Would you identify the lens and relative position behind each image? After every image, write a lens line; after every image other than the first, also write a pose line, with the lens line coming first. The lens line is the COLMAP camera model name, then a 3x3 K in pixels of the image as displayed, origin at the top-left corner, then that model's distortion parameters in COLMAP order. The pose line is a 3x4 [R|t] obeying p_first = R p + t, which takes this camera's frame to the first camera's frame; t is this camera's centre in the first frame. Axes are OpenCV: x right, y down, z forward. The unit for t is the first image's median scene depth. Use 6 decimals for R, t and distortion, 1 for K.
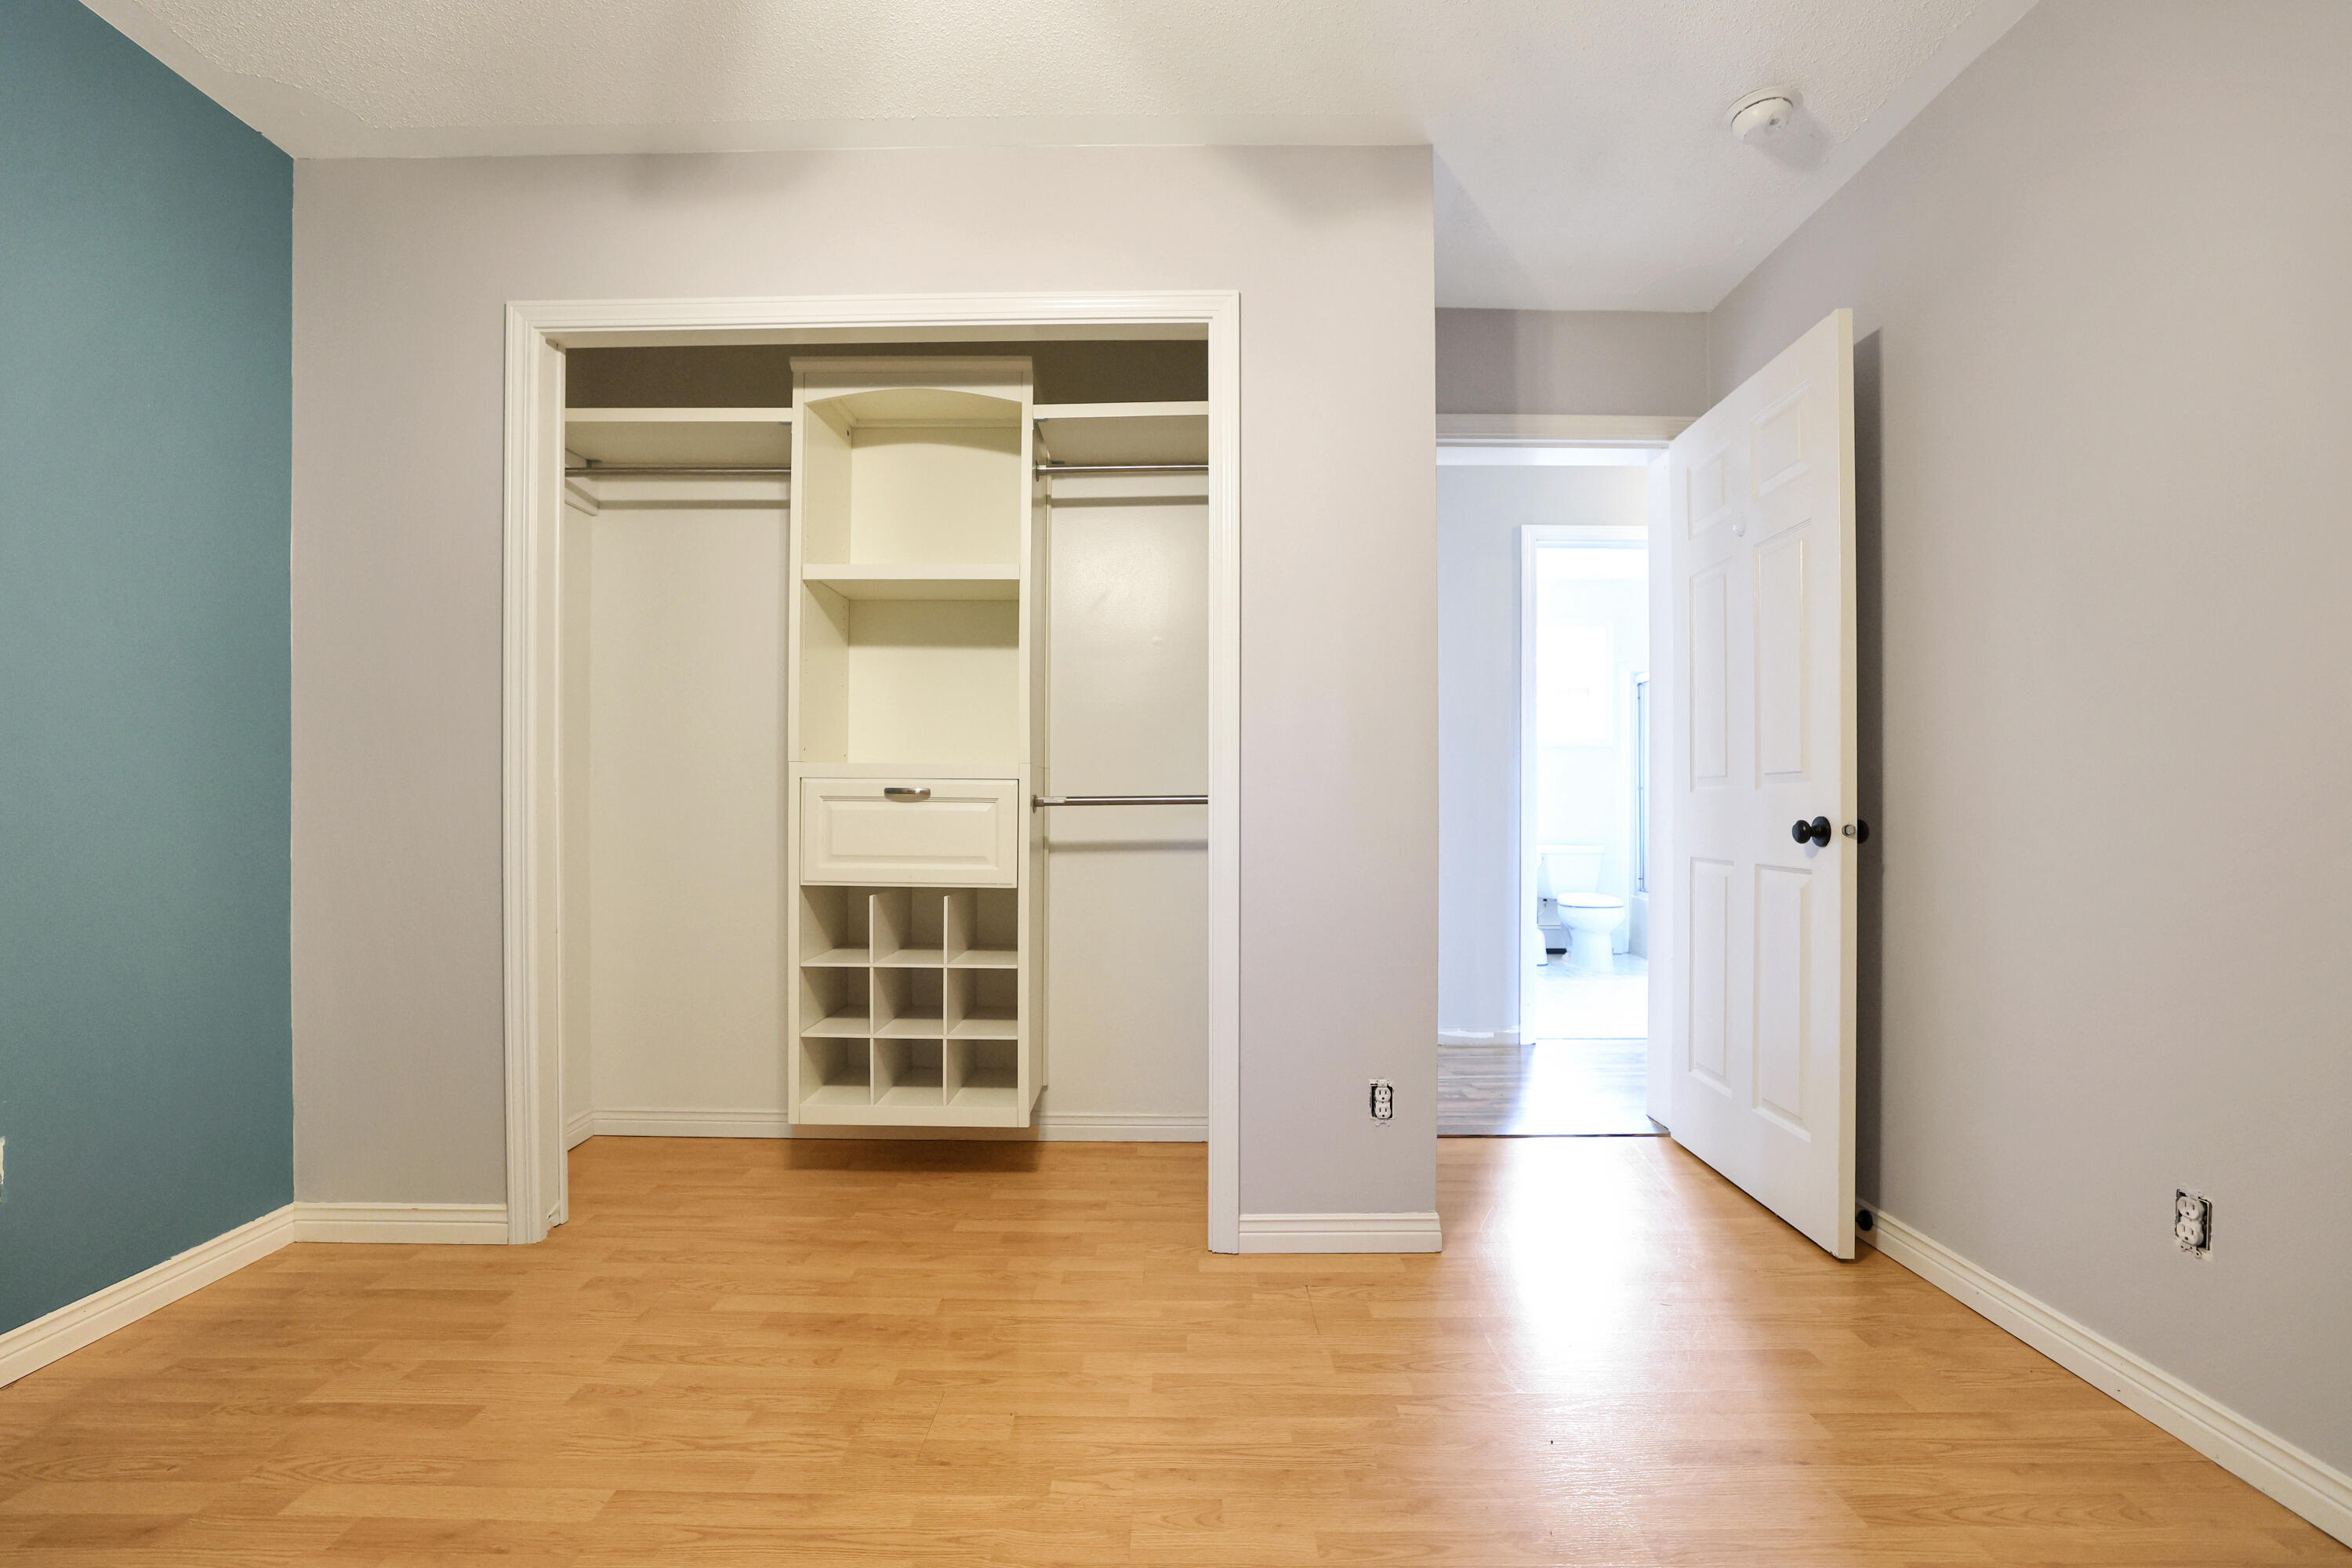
lens RADIAL K [[1013.4, 0, 1164.9], [0, 1013.4, 804.1], [0, 0, 1]] dist [-0.050677, 0.019425]
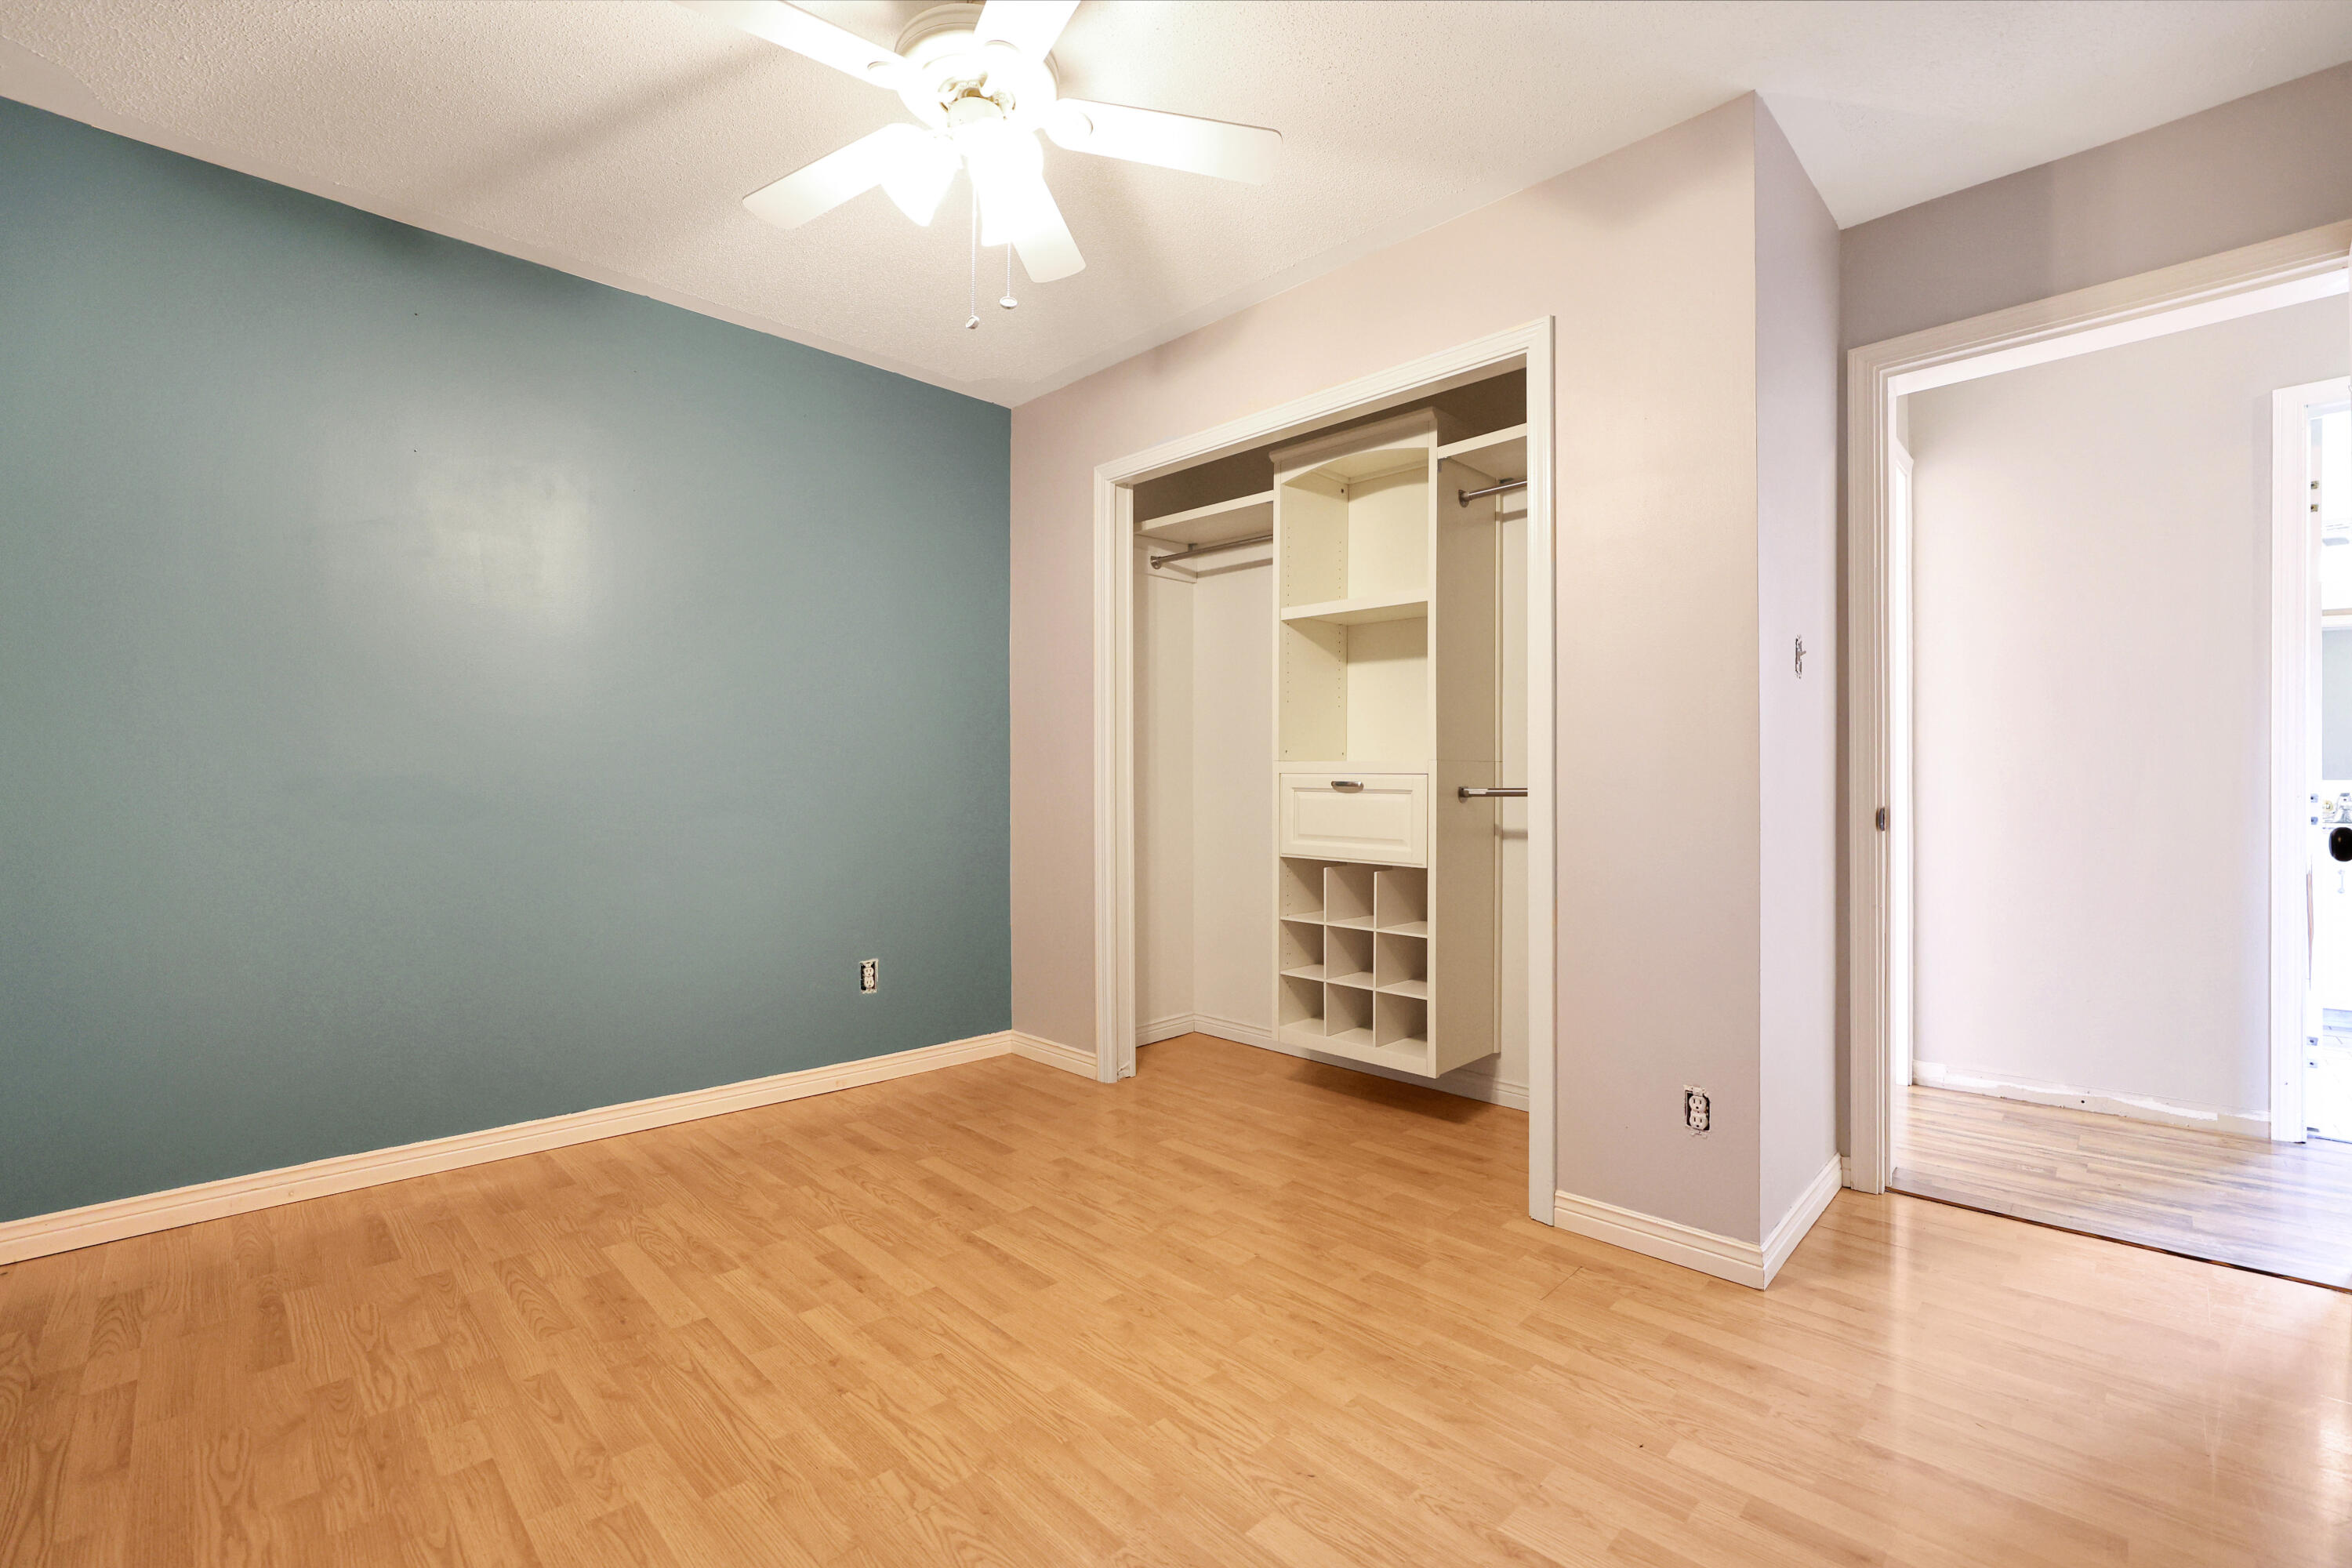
lens RADIAL K [[1004.8, 0, 1127.0], [0, 1004.8, 768.2], [0, 0, 1]] dist [-0.045378, 0.000131]
pose [[0.688907, -0.010330, -0.724776, 0.445571], [0.000077, 0.999899, -0.014178, -0.014845], [0.724850, 0.009711, 0.688838, -0.034773]]
